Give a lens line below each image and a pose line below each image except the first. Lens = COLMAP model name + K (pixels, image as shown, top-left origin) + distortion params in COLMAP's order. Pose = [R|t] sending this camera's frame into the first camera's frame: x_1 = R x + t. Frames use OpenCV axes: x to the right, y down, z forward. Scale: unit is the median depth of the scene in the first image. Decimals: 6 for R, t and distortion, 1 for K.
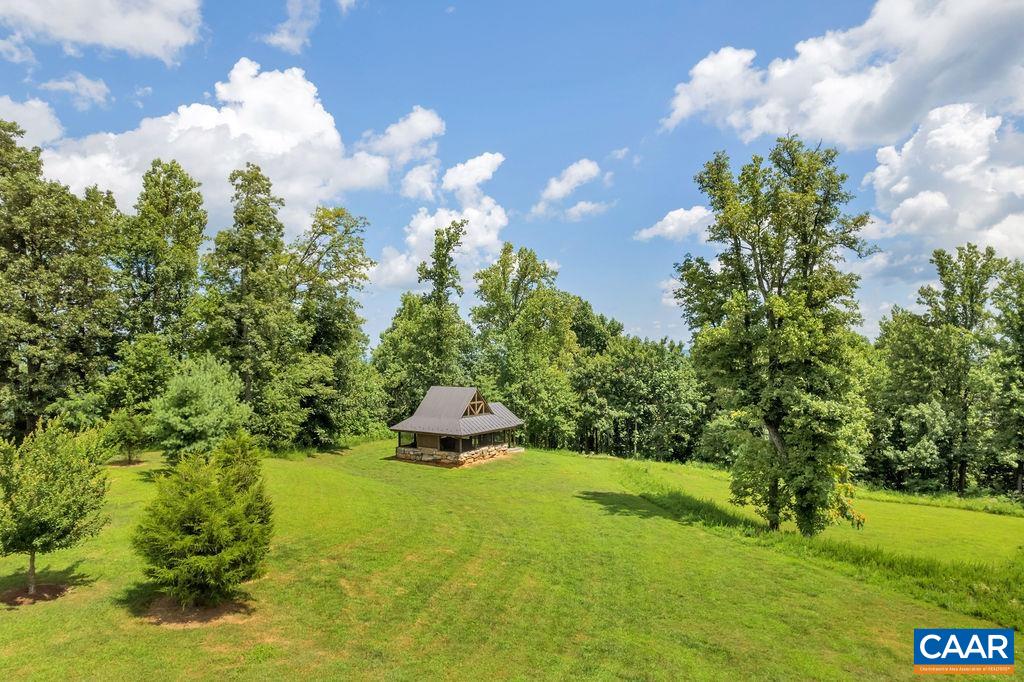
lens RADIAL K [[655.5, 0, 512.0], [0, 655.5, 341.0], [0, 0, 1]] dist [-0.082314, 0.073209]
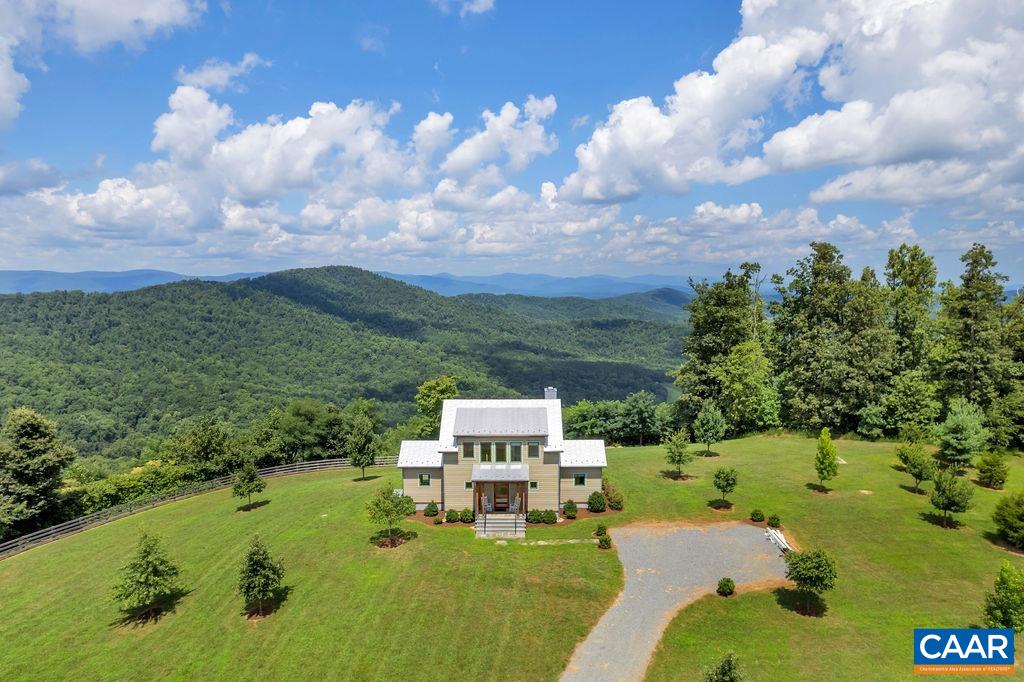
lens RADIAL K [[655.5, 0, 512.0], [0, 655.5, 341.0], [0, 0, 1]] dist [-0.082314, 0.073209]
pose [[0.632631, 0.072456, -0.771056, 0.033881], [0.013292, 0.994451, 0.104354, -0.167663], [0.774339, -0.076266, 0.628158, -0.503007]]
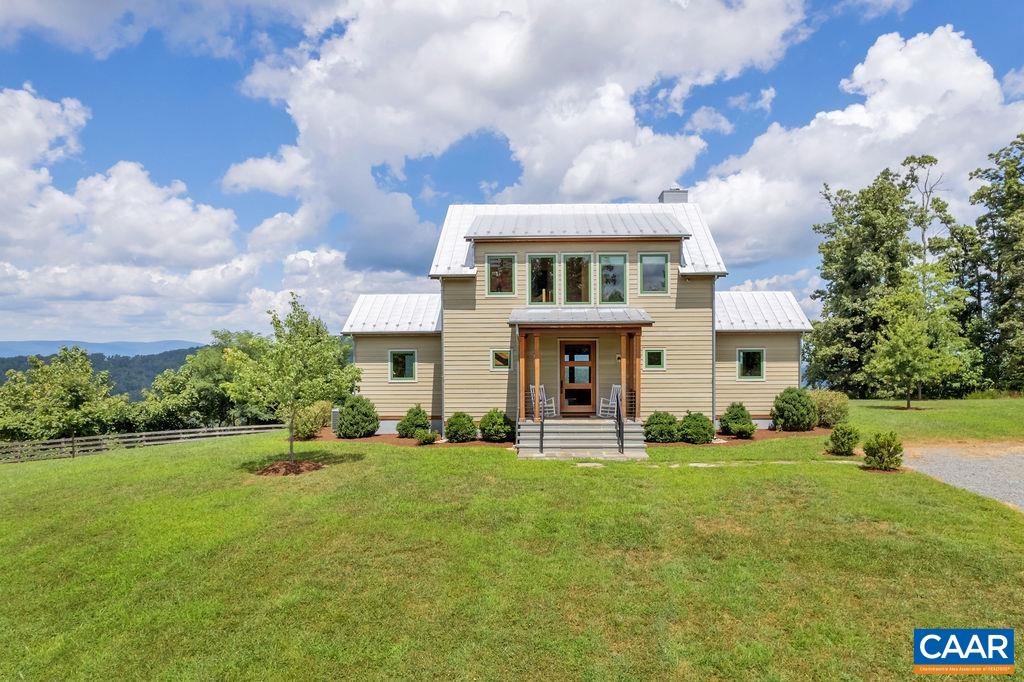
lens RADIAL K [[665.1, 0, 531.2], [0, 665.1, 368.2], [0, 0, 1]] dist [-0.081218, 0.077399]
pose [[0.617761, 0.017604, -0.786169, -0.269654], [0.010889, 0.999462, 0.030937, 0.048483], [0.786291, -0.027672, 0.617237, -0.292574]]
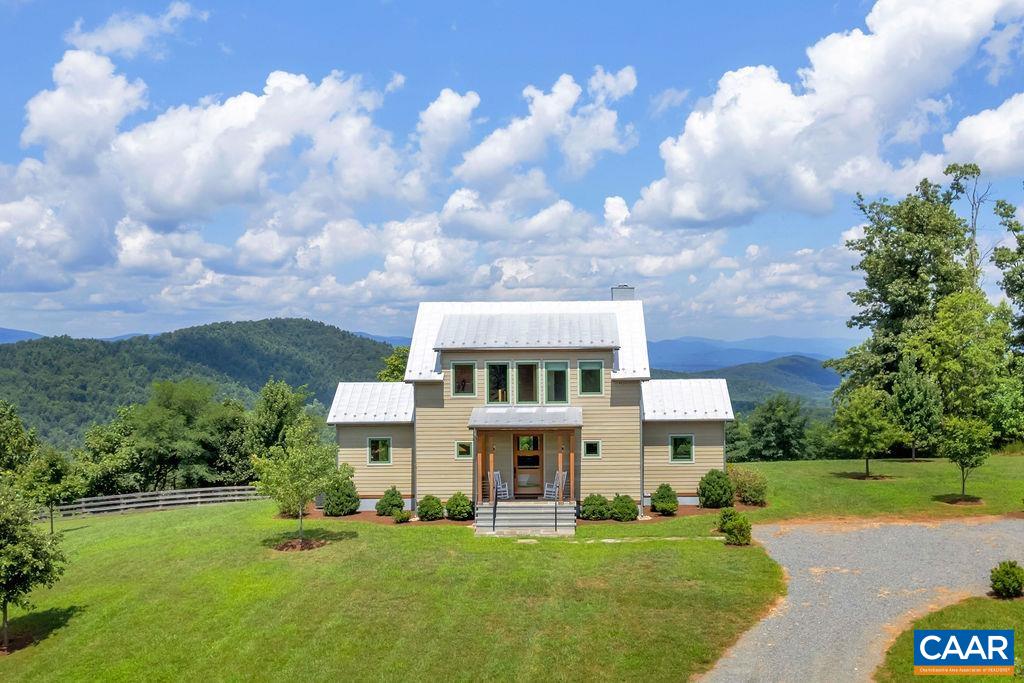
lens RADIAL K [[1014.0, 0, 556.3], [0, 1014.0, 337.6], [0, 0, 1]] dist [-0.046064, 0.008803]
pose [[0.631772, -0.007980, -0.775113, -0.060703], [0.015327, 0.999880, 0.002198, -0.006677], [0.775003, -0.013269, 0.631819, -0.422624]]
